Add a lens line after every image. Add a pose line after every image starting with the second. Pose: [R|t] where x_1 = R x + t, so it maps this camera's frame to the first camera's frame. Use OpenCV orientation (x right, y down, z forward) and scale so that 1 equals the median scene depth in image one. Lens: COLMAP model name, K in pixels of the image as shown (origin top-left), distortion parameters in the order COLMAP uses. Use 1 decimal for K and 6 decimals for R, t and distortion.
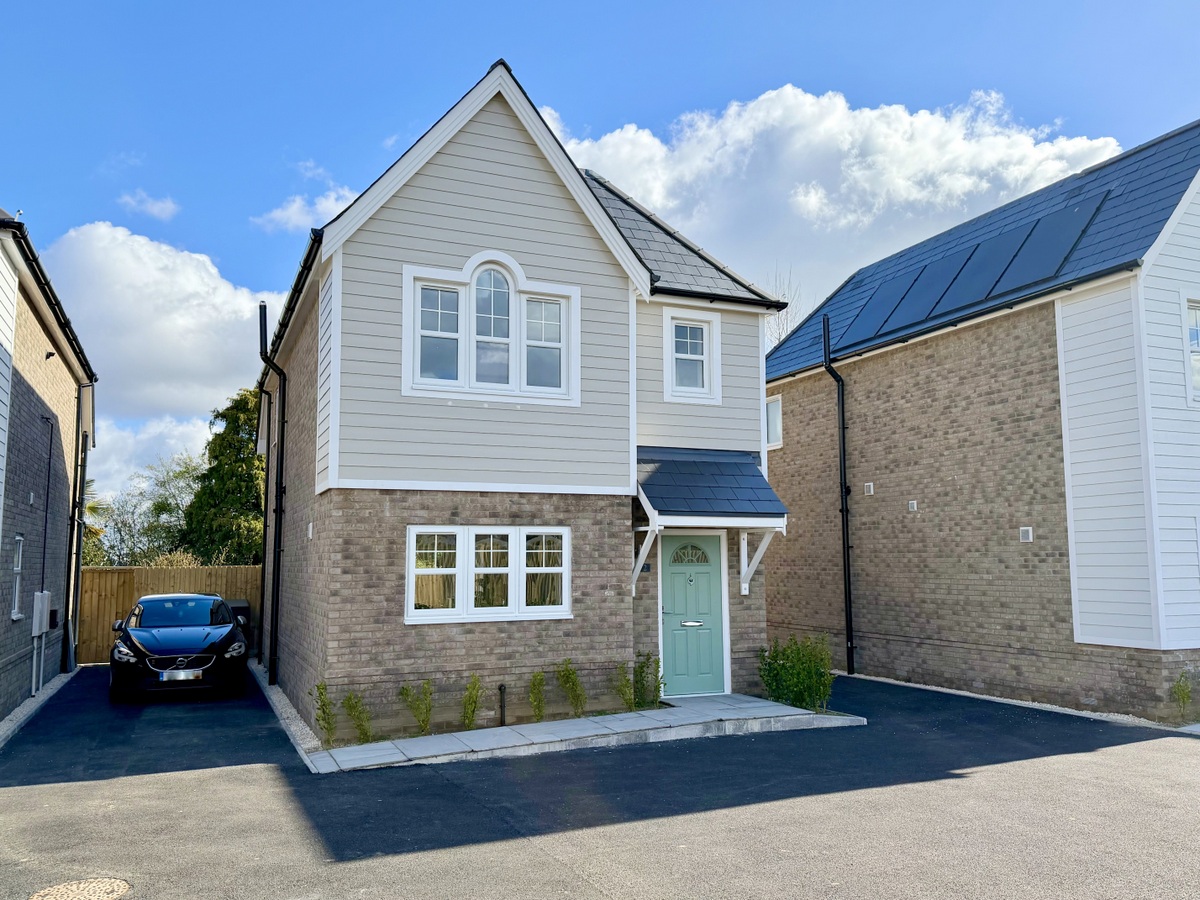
lens RADIAL K [[945.2, 0, 603.3], [0, 945.2, 458.6], [0, 0, 1]] dist [0.085026, -0.082309]
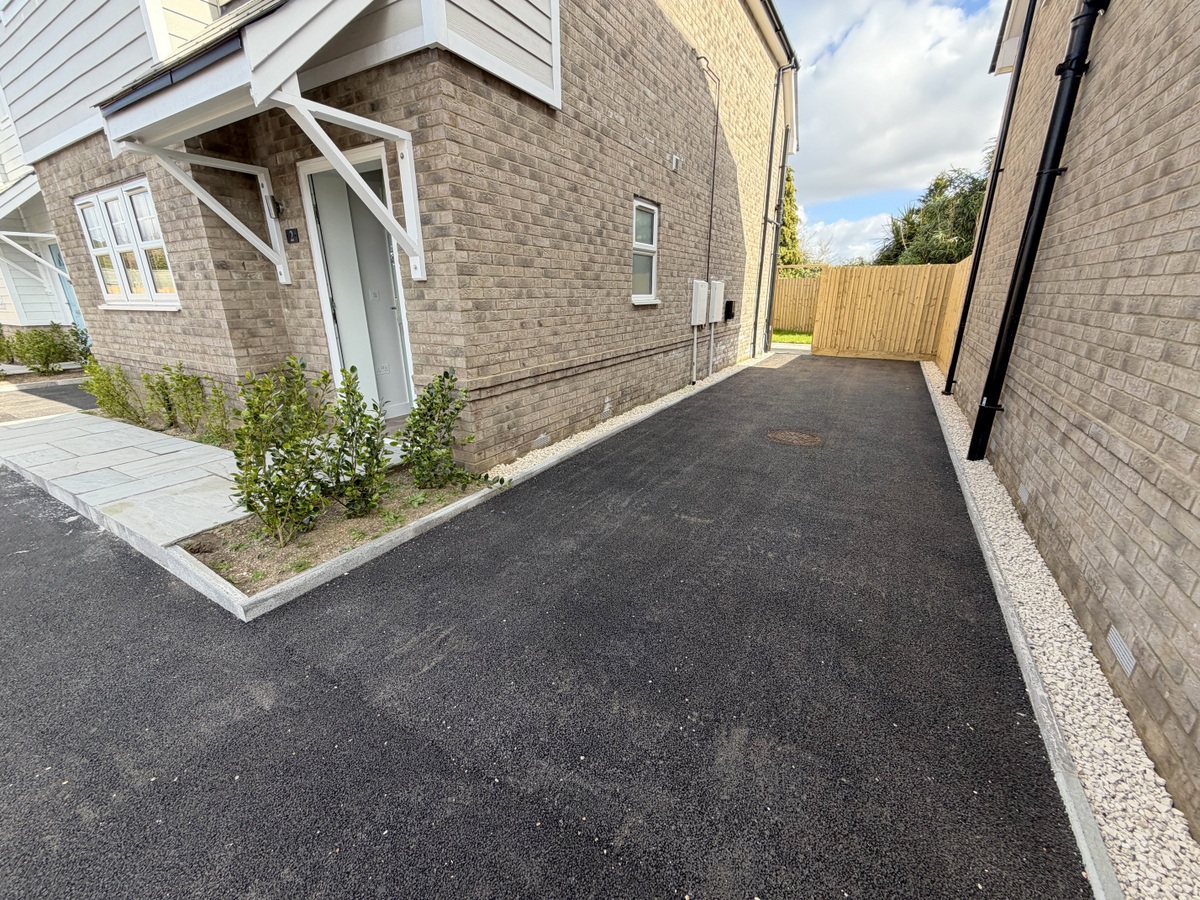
lens RADIAL K [[479.7, 0, 595.1], [0, 479.7, 448.5], [0, 0, 1]] dist [-0.002851, 0.000602]
pose [[0.586887, 0.250712, -0.769875, 0.474658], [0.093439, 0.923526, 0.371979, 0.155666], [0.804259, -0.290246, 0.518580, 1.016176]]
